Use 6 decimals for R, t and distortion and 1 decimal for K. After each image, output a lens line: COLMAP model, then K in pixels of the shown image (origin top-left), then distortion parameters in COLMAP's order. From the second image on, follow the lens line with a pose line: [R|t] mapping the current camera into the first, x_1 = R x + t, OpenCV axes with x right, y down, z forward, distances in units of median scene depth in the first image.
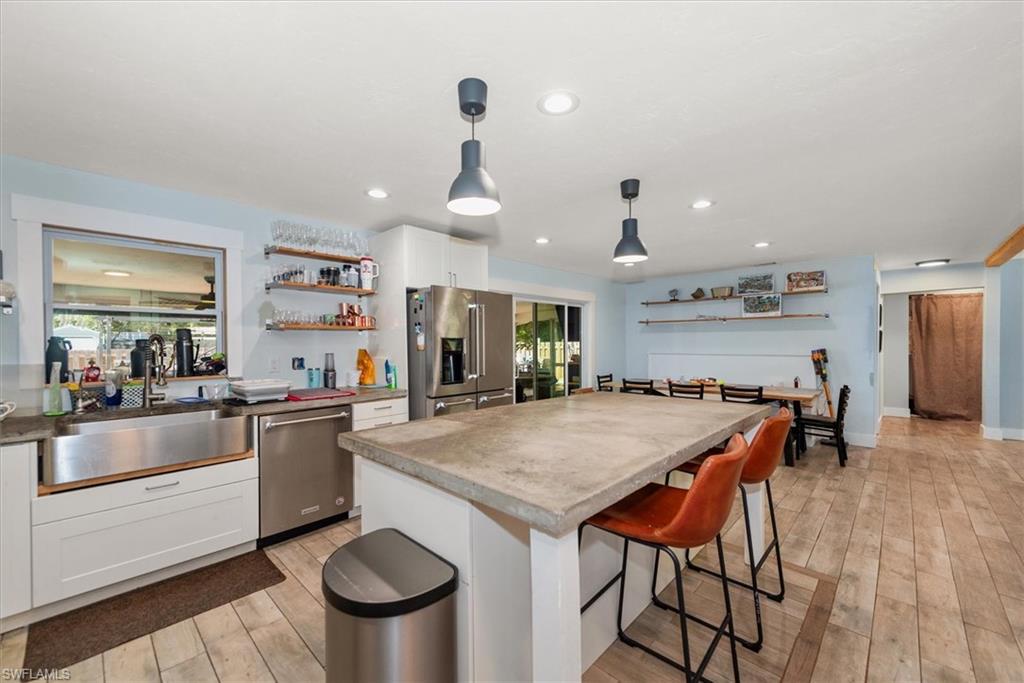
lens RADIAL K [[391.6, 0, 517.5], [0, 391.6, 345.5], [0, 0, 1]] dist [0.009782, -0.000187]
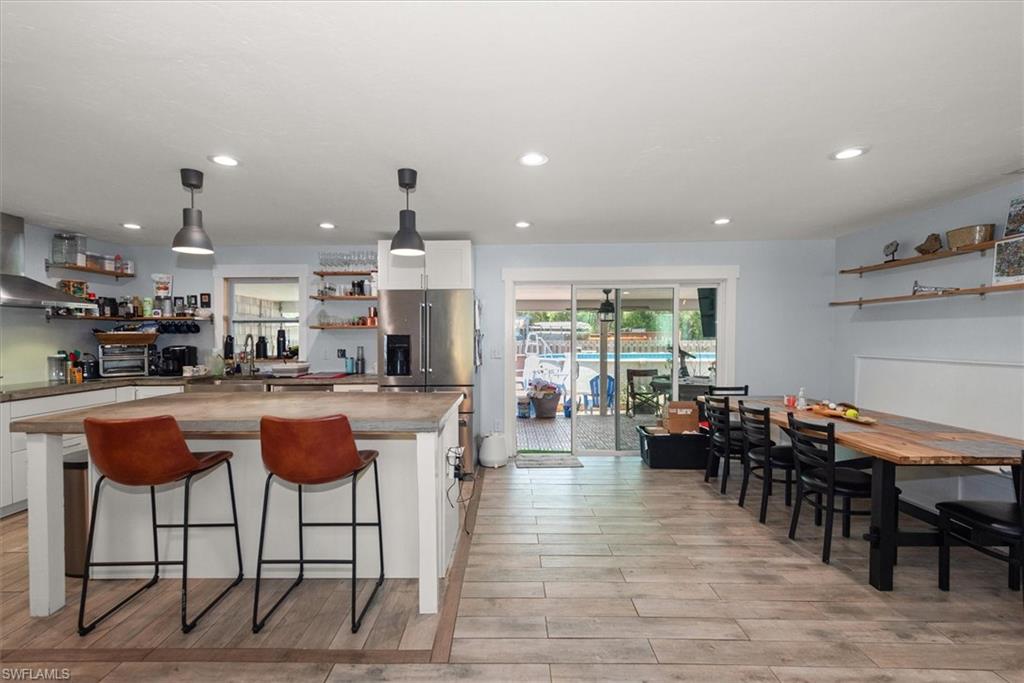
lens RADIAL K [[448.6, 0, 508.7], [0, 448.6, 351.9], [0, 0, 1]] dist [0.015619, -0.002457]
pose [[0.694446, 0.025100, -0.719107, 0.935780], [-0.004916, 0.999534, 0.030140, -0.010400], [0.719528, -0.017396, 0.694245, 0.318453]]
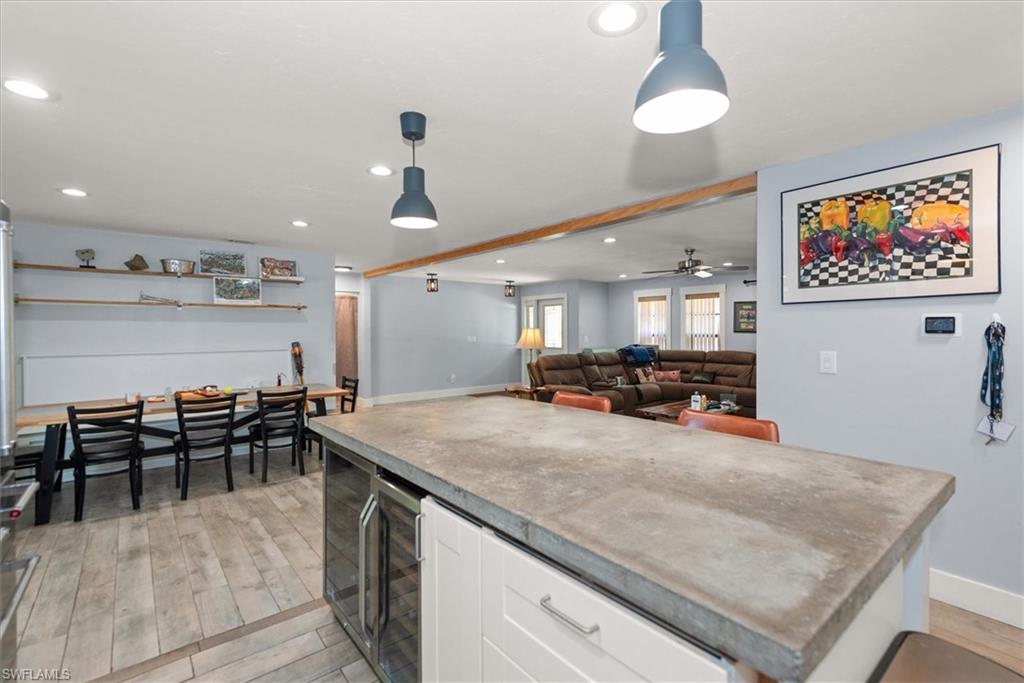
lens RADIAL K [[448.6, 0, 489.2], [0, 448.6, 339.6], [0, 0, 1]] dist [0.015619, -0.002457]
pose [[0.151248, -0.015290, 0.988378, -0.377936], [0.013230, 0.999822, 0.013442, -0.009334], [-0.988407, 0.011043, 0.151423, 0.547255]]
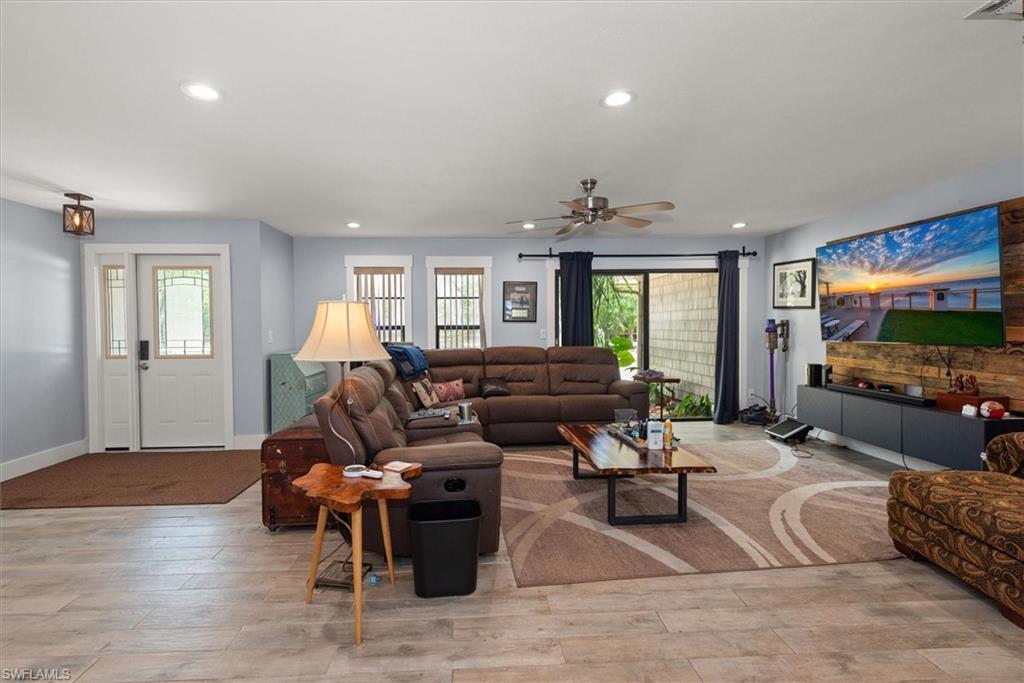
lens RADIAL K [[471.1, 0, 481.0], [0, 471.1, 335.1], [0, 0, 1]] dist [0.013824, -0.001090]
pose [[-0.726221, -0.001954, 0.687458, 0.806279], [0.020385, 0.999495, 0.024376, 0.005176], [-0.687158, 0.031717, -0.725815, 0.996982]]
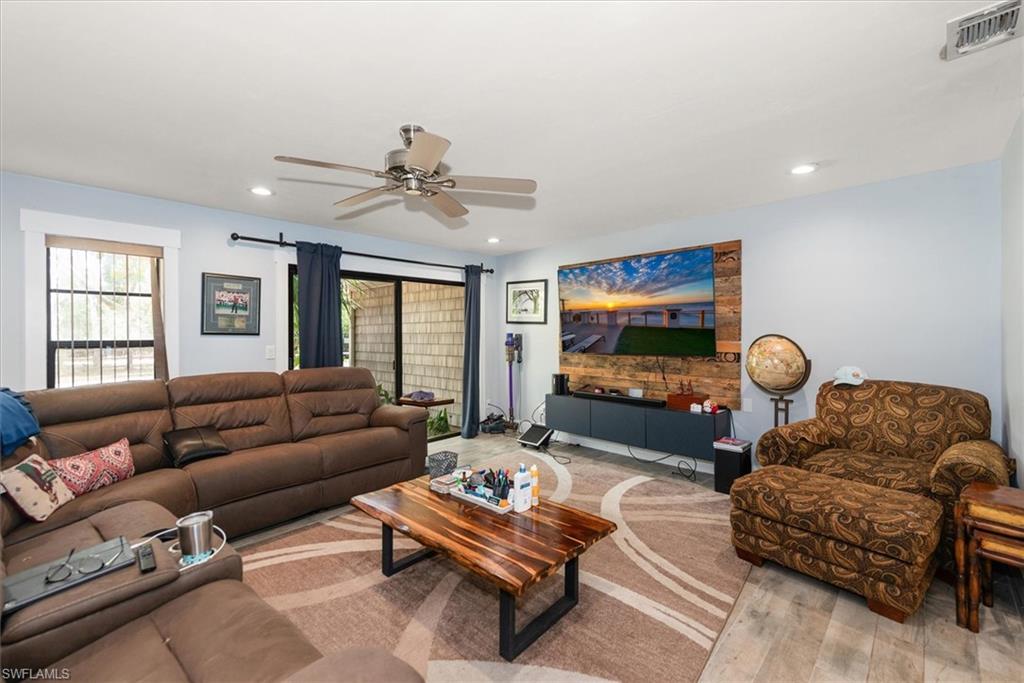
lens RADIAL K [[424.1, 0, 495.8], [0, 424.1, 339.2], [0, 0, 1]] dist [0.013339, -0.001439]
pose [[-0.999889, 0.014785, -0.001734, 1.228496], [0.014744, 0.999652, 0.021893, -0.001670], [0.002057, 0.021865, -0.999759, 0.705126]]
